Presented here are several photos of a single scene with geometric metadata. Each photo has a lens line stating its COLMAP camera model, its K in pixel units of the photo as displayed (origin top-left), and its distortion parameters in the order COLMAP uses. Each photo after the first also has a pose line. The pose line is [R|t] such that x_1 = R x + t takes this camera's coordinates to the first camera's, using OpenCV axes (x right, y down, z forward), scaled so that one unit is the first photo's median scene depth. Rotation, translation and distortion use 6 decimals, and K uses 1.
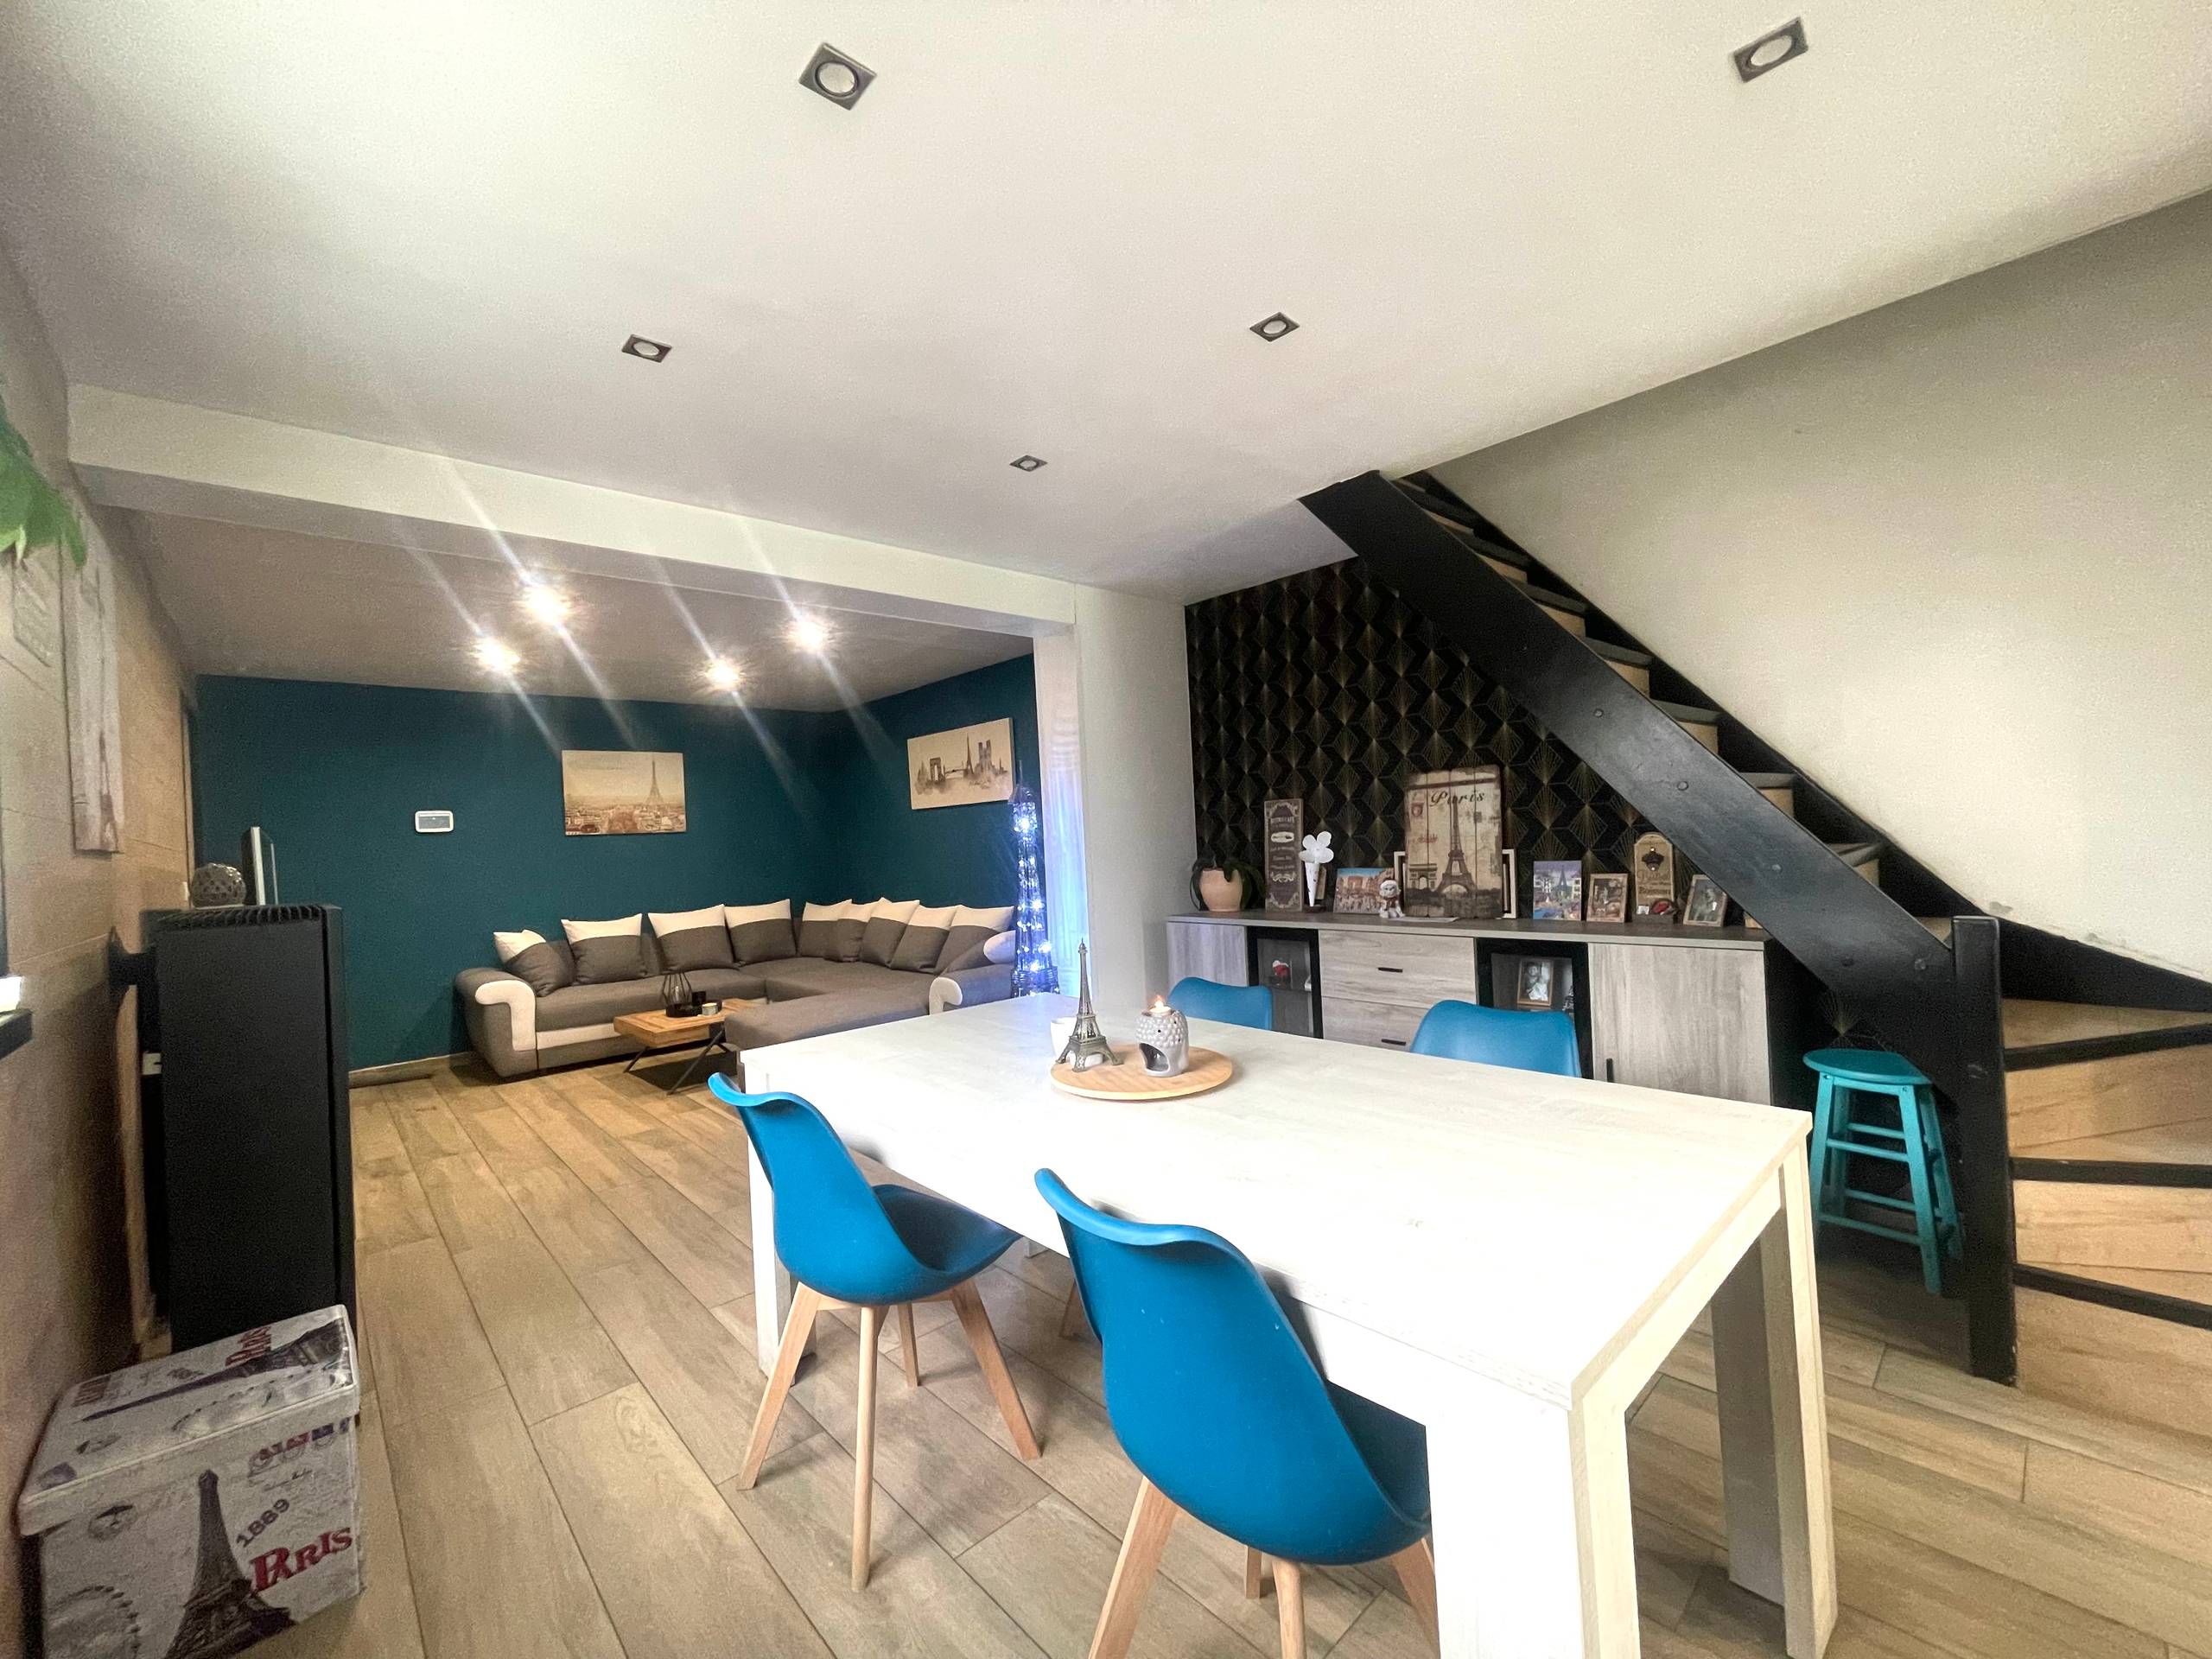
lens RADIAL K [[892.8, 0, 1096.5], [0, 892.8, 833.2], [0, 0, 1]] dist [-0.012190, -0.000085]
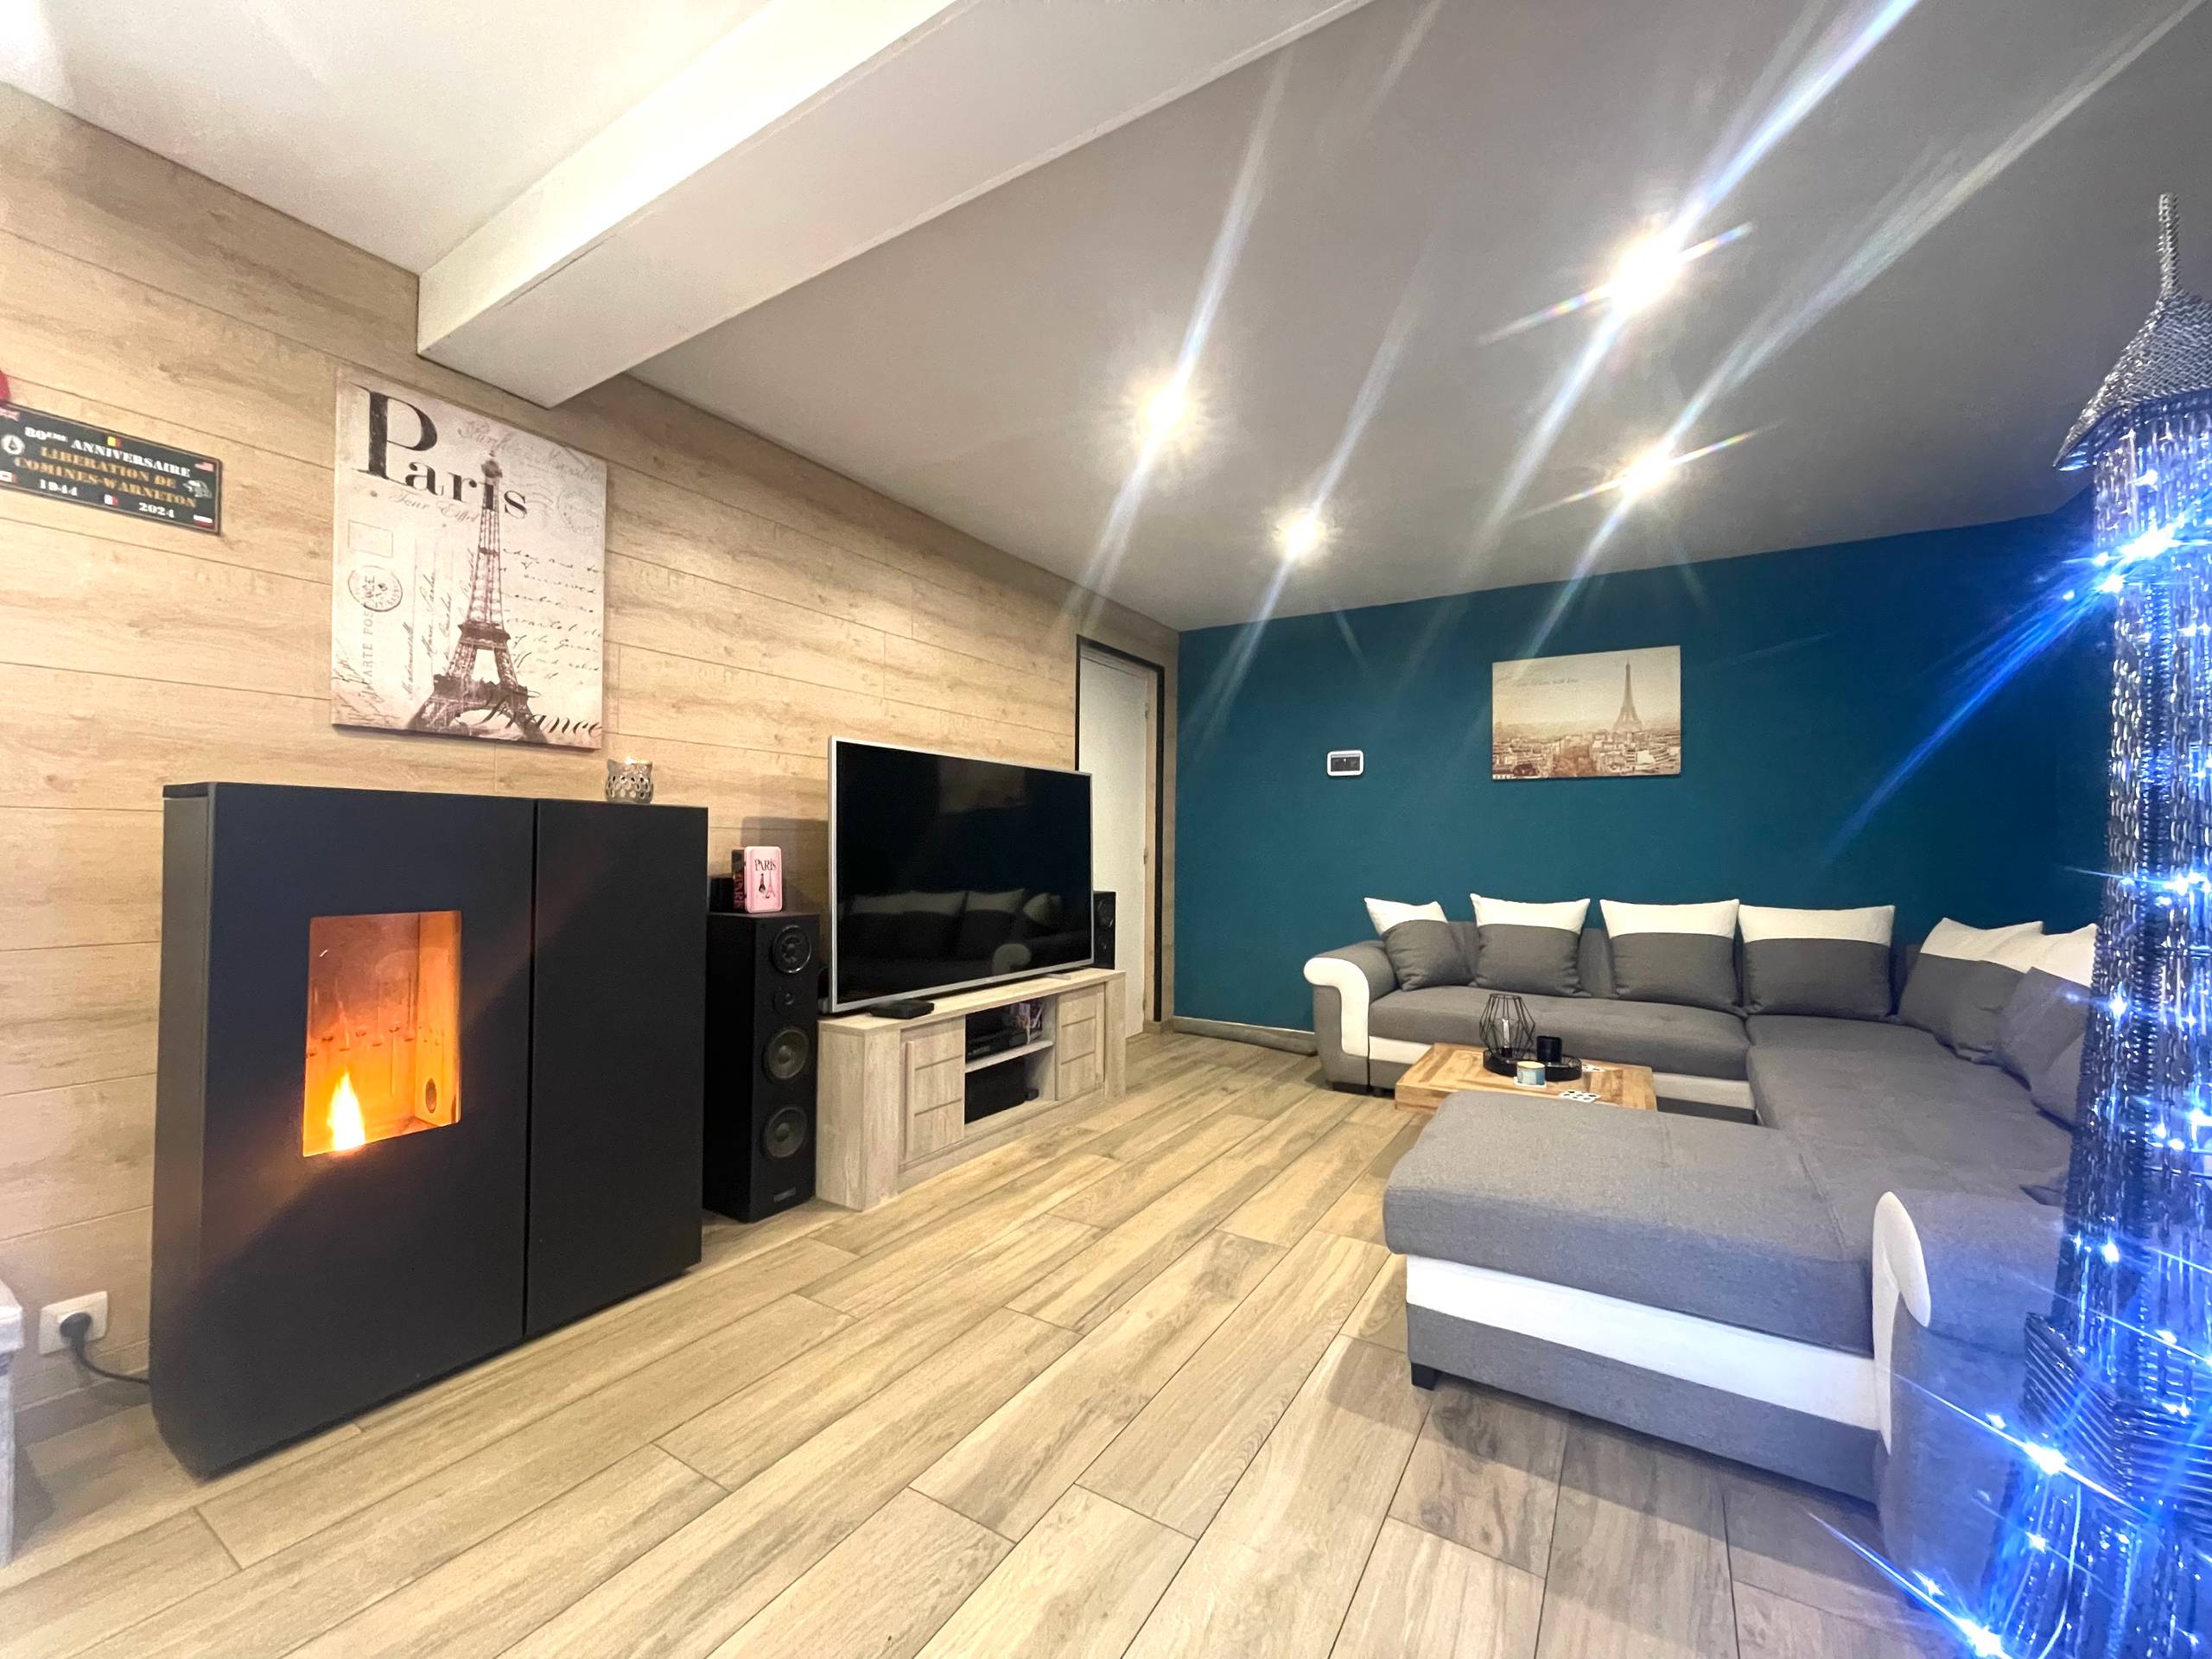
lens RADIAL K [[892.8, 0, 1096.5], [0, 892.8, 833.2], [0, 0, 1]] dist [-0.012190, -0.000085]
pose [[0.270623, 0.032563, -0.962135, 0.019265], [-0.023859, 0.999348, 0.027111, 0.040634], [0.962390, 0.015619, 0.271223, 0.586415]]
